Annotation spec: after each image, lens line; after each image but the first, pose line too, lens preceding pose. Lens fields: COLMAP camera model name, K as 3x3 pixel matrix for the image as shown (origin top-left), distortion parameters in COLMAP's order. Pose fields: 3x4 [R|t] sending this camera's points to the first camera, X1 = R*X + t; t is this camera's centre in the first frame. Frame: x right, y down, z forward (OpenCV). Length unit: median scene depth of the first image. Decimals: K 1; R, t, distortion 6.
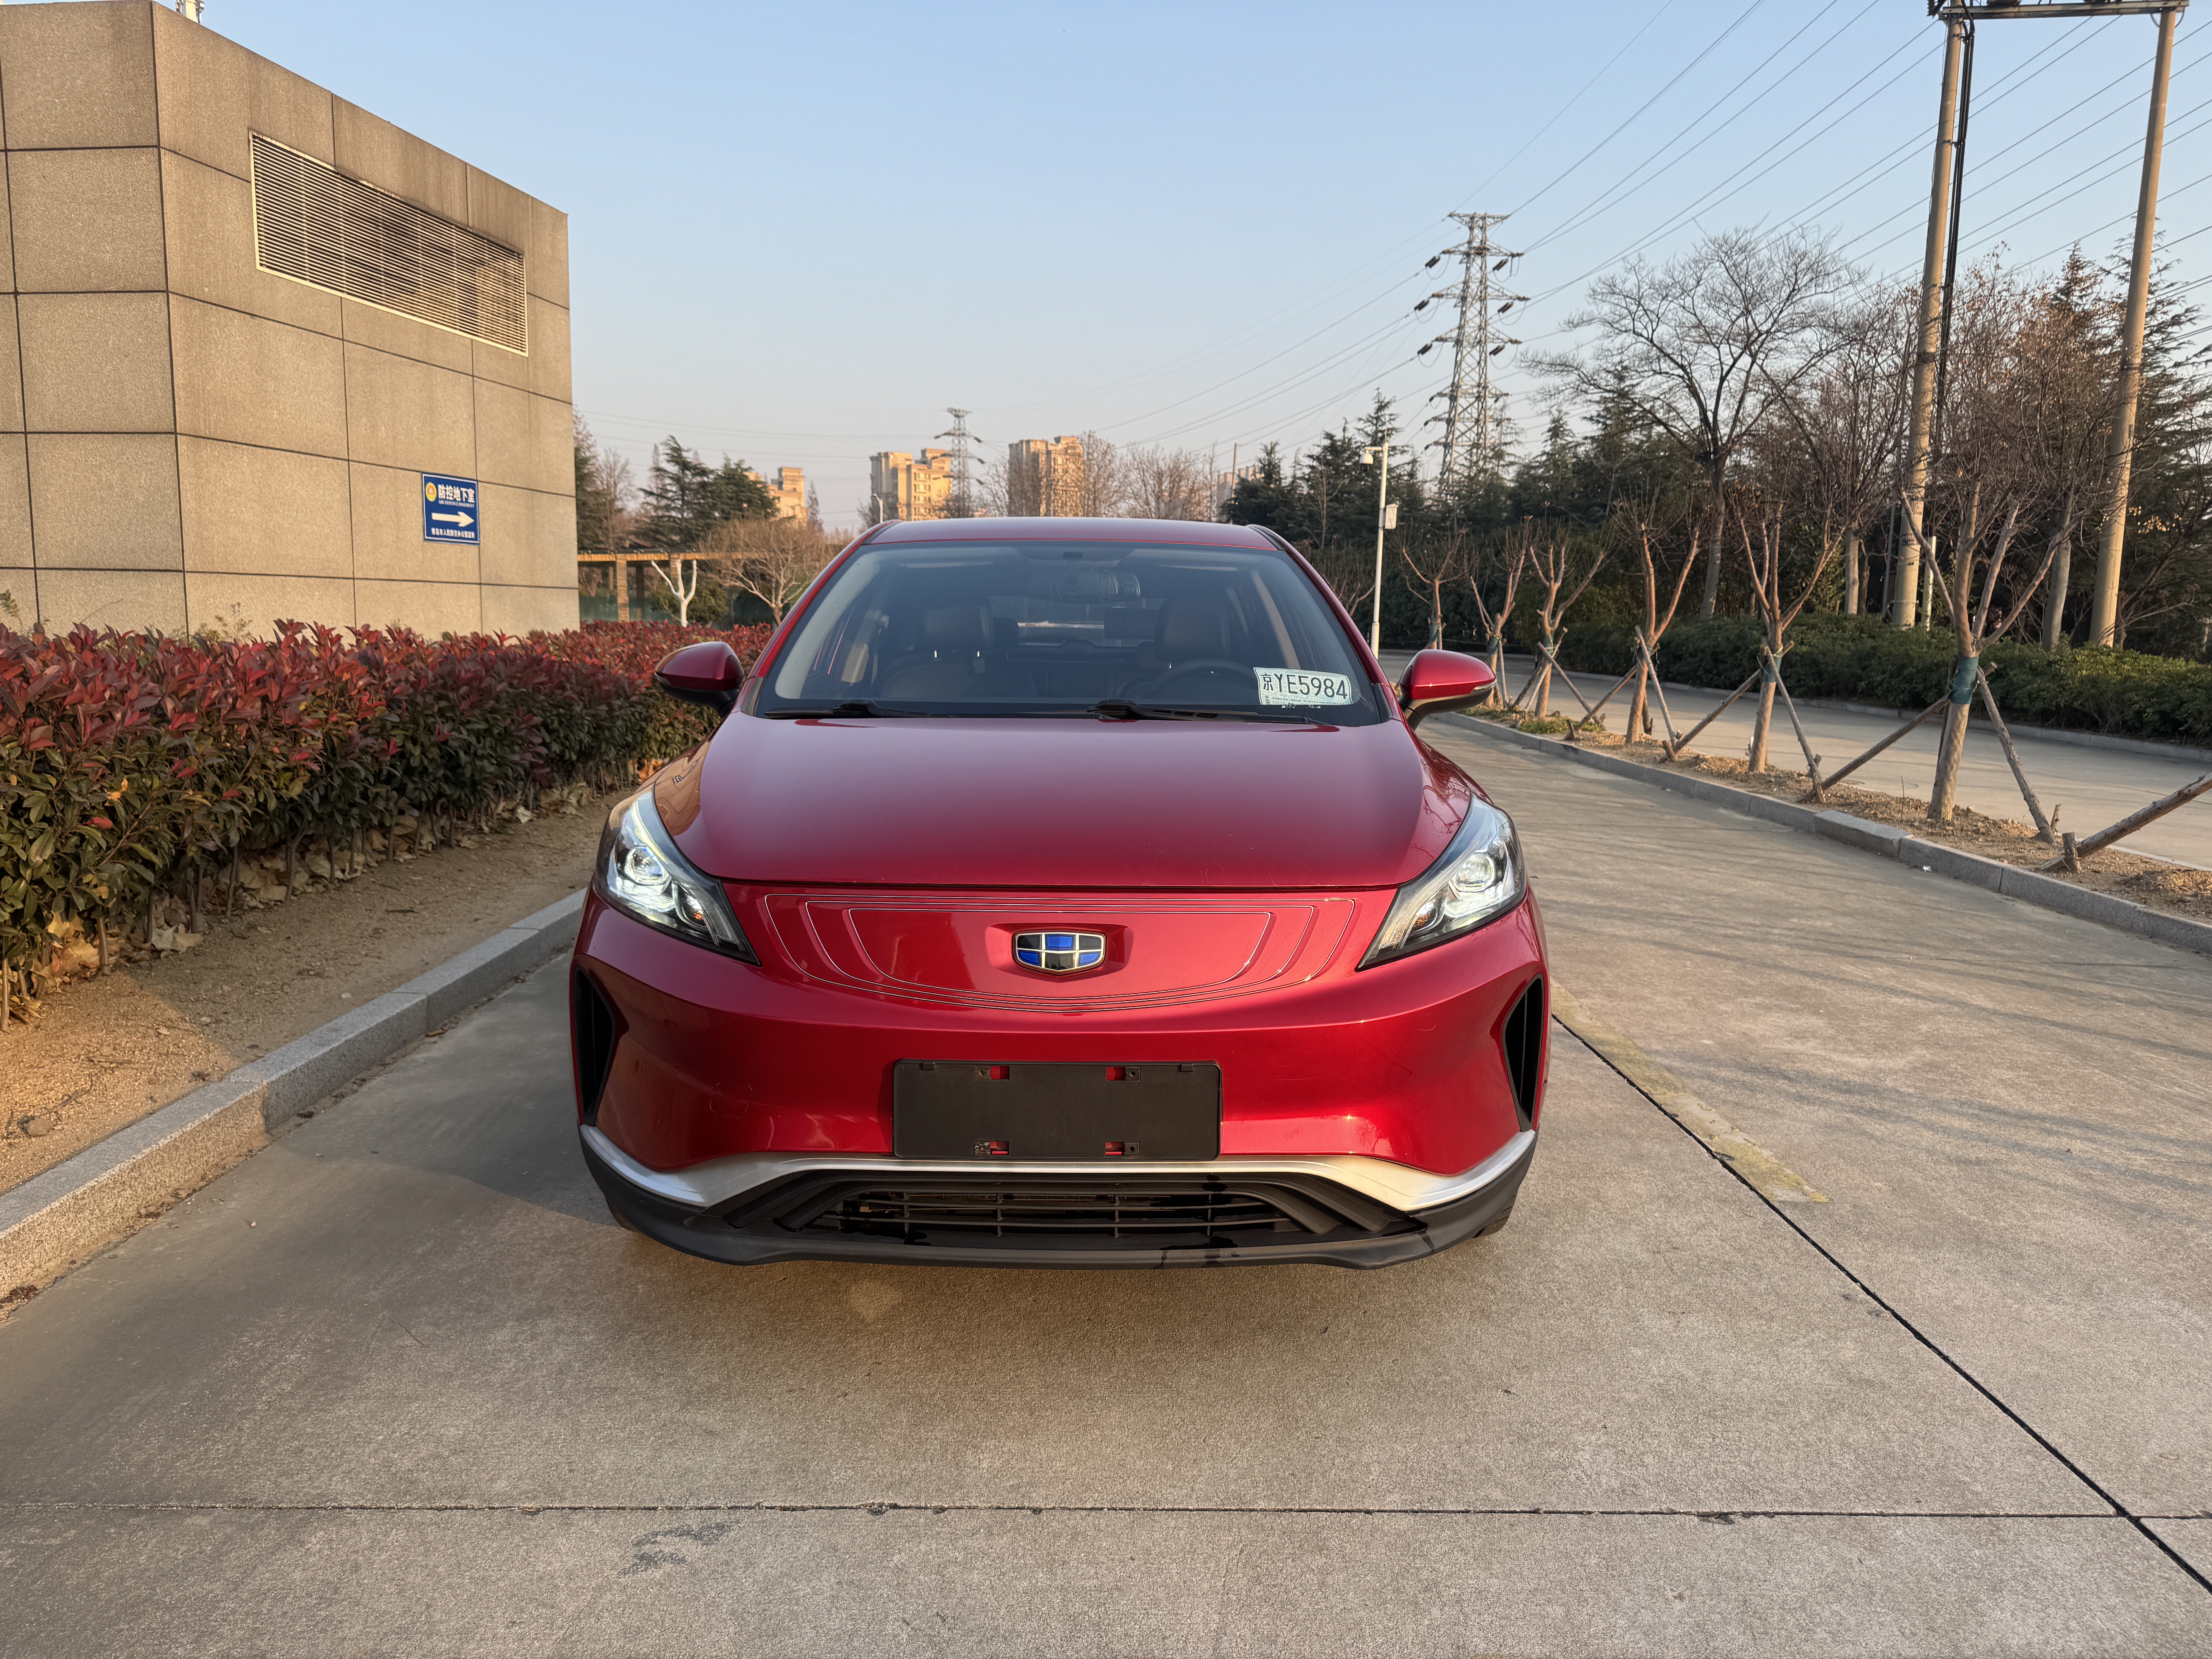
lens RADIAL K [[1555.0, 0, 1123.6], [0, 1555.0, 851.3], [0, 0, 1]] dist [0.038780, -0.044670]
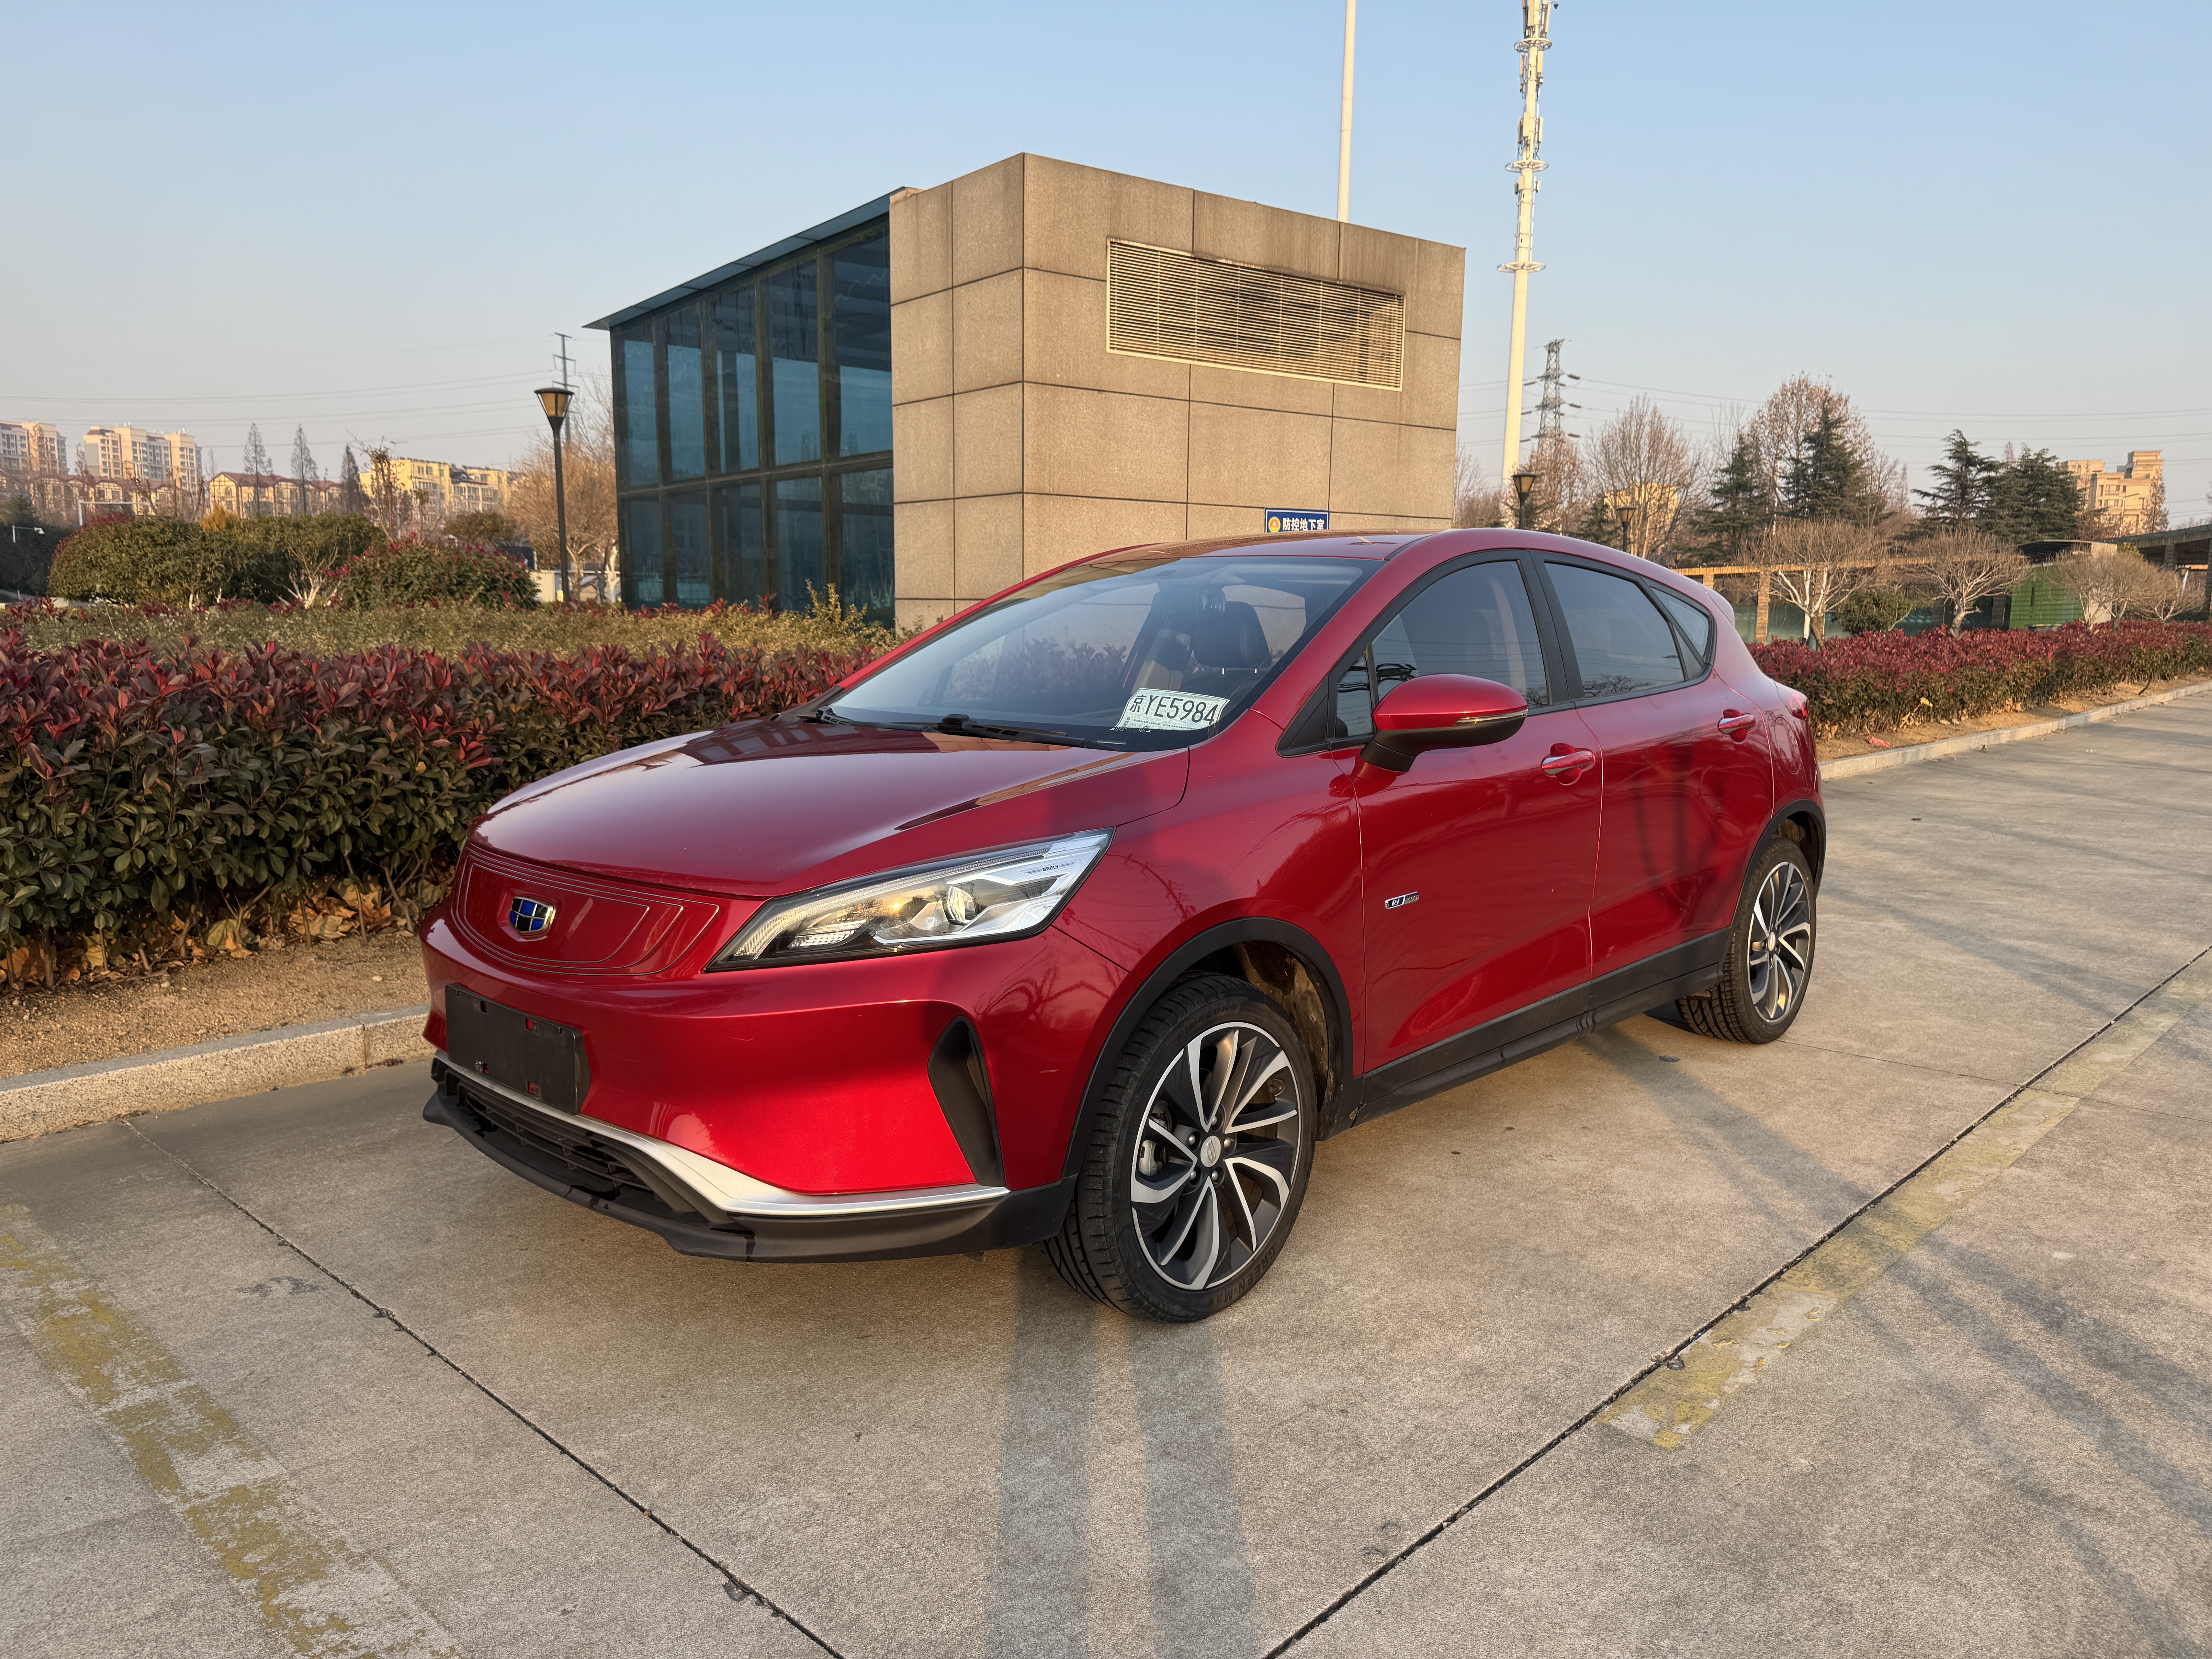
lens RADIAL K [[1555.0, 0, 1103.6], [0, 1555.0, 878.2], [0, 0, 1]] dist [0.038780, -0.044670]
pose [[0.710114, 0.105536, -0.696132, 0.355511], [-0.099736, 0.993810, 0.048926, -0.022015], [0.696987, 0.034687, 0.716245, 0.141868]]
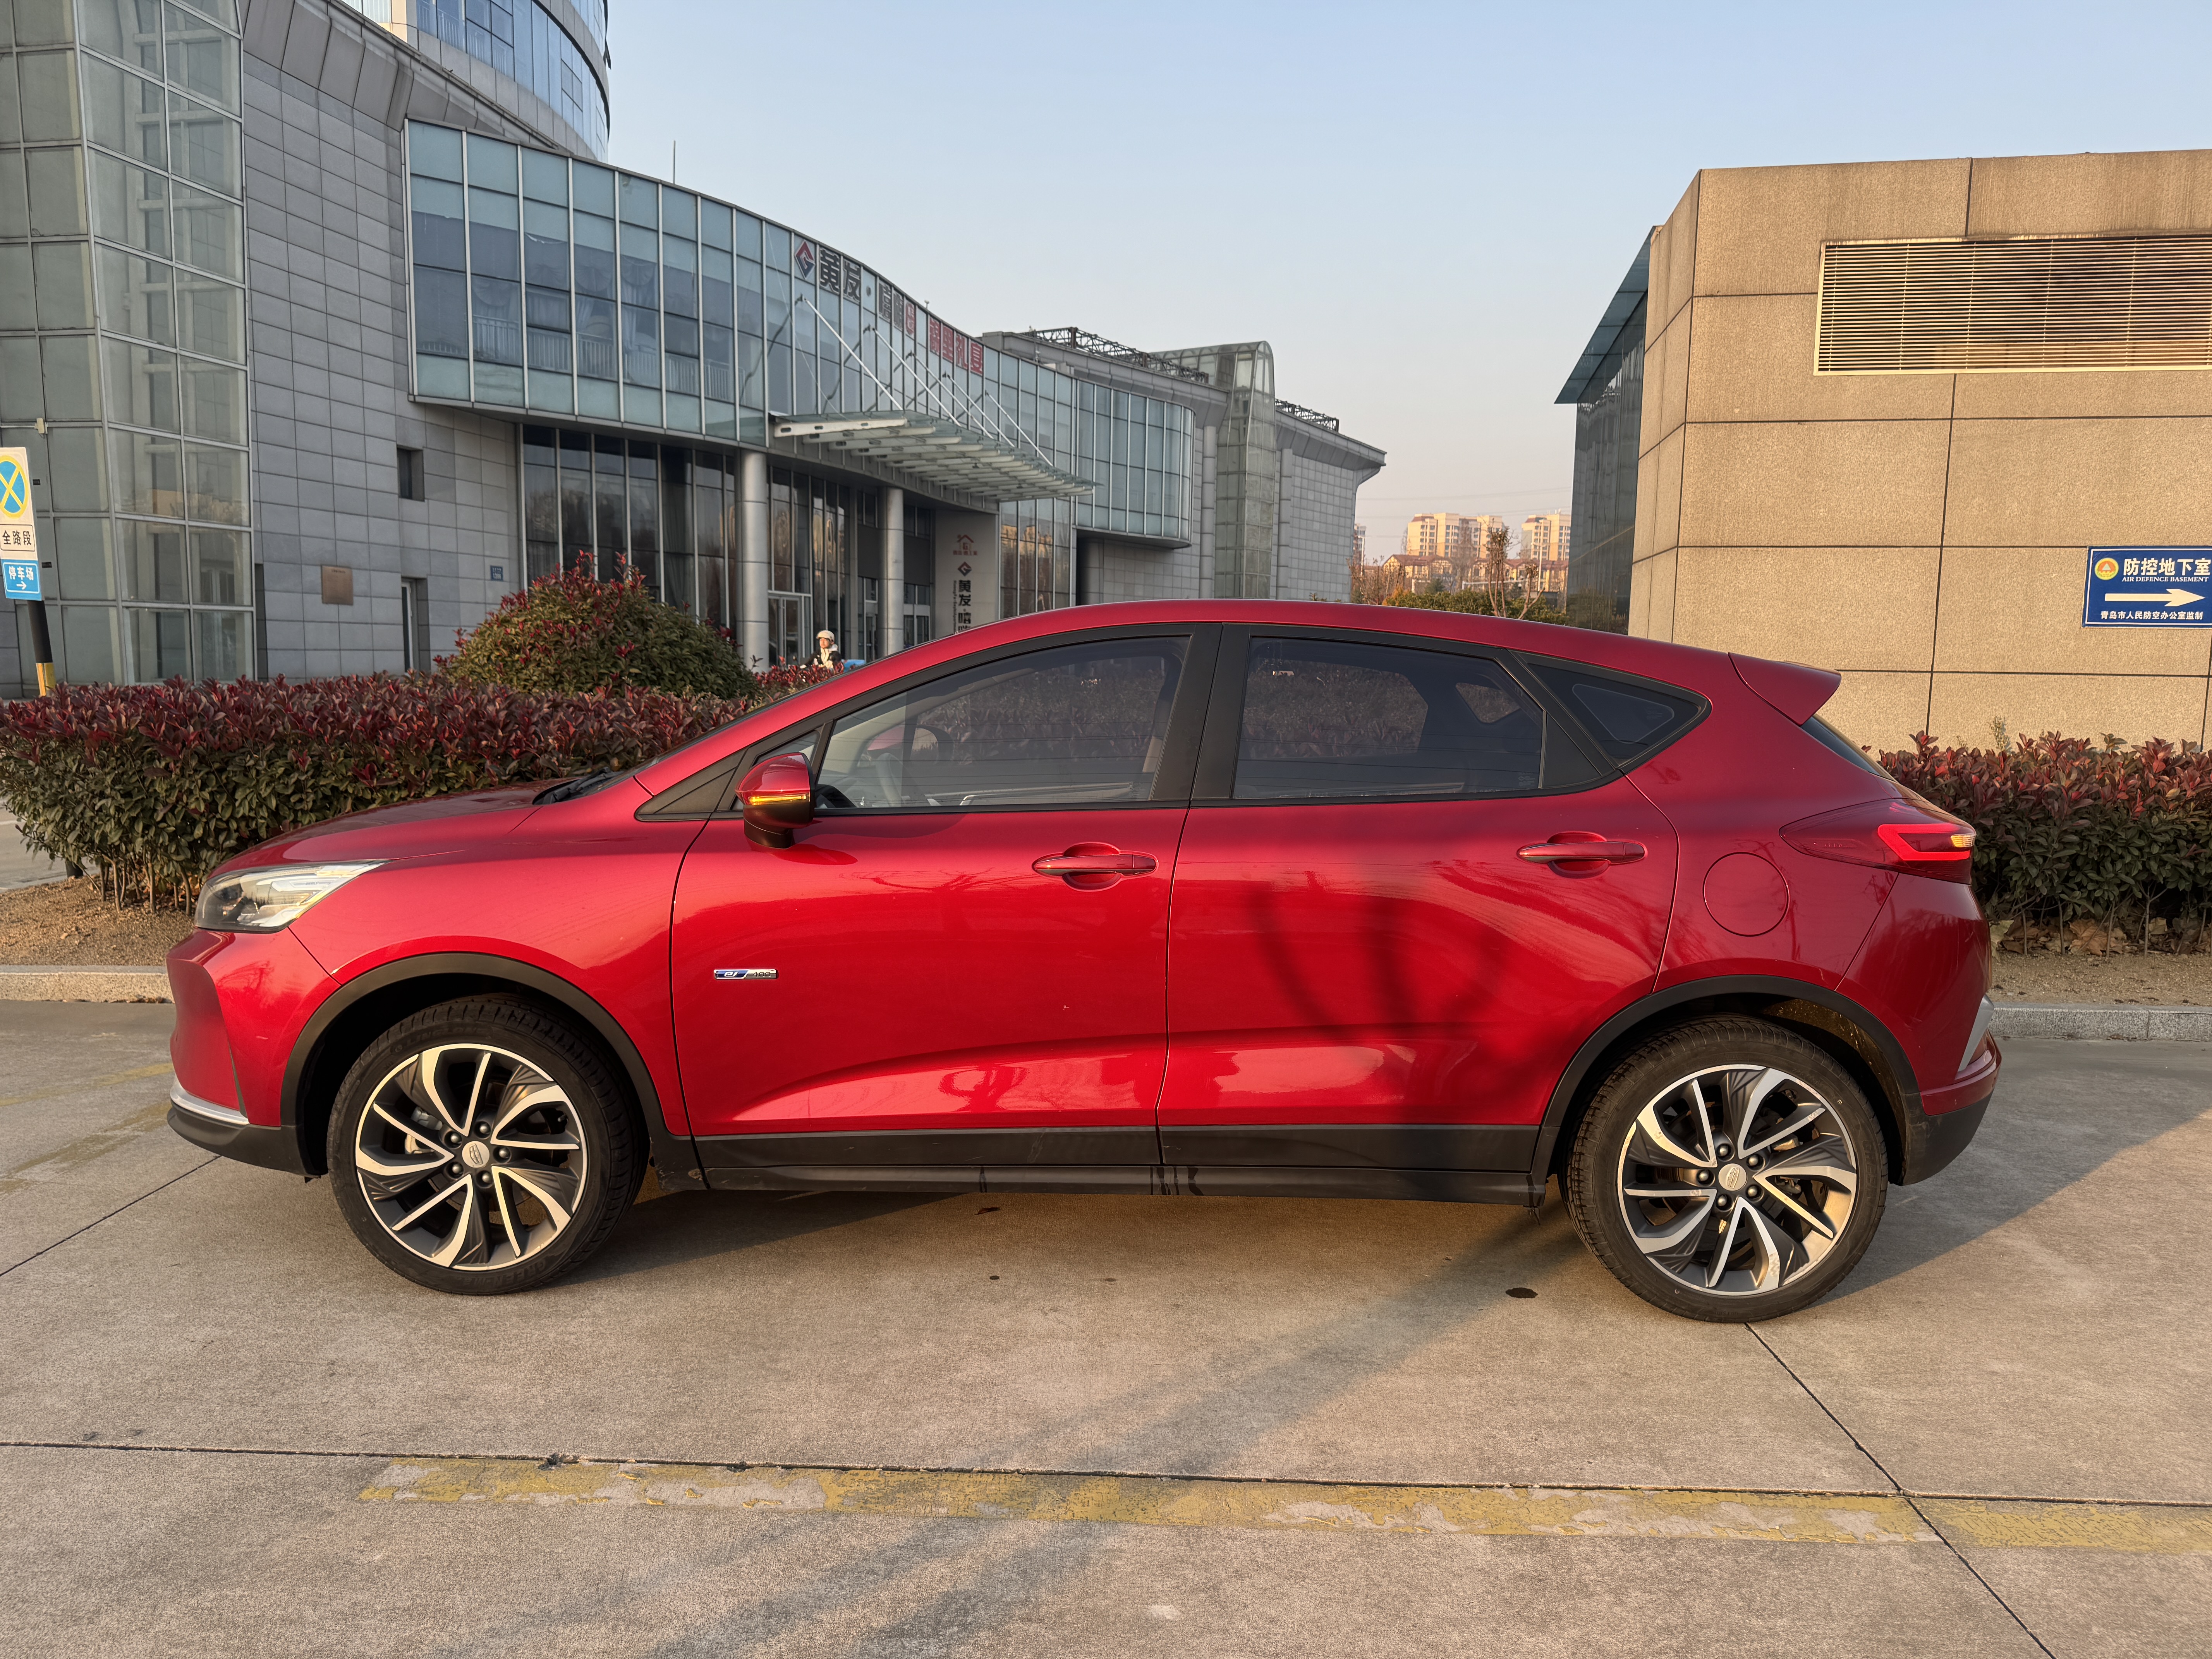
lens RADIAL K [[1555.0, 0, 1088.6], [0, 1555.0, 864.2], [0, 0, 1]] dist [0.038780, -0.044670]
pose [[-0.040050, 0.113977, -0.992676, 0.551157], [-0.162616, 0.979484, 0.119024, -0.105486], [0.985876, 0.166192, -0.020694, 0.629713]]
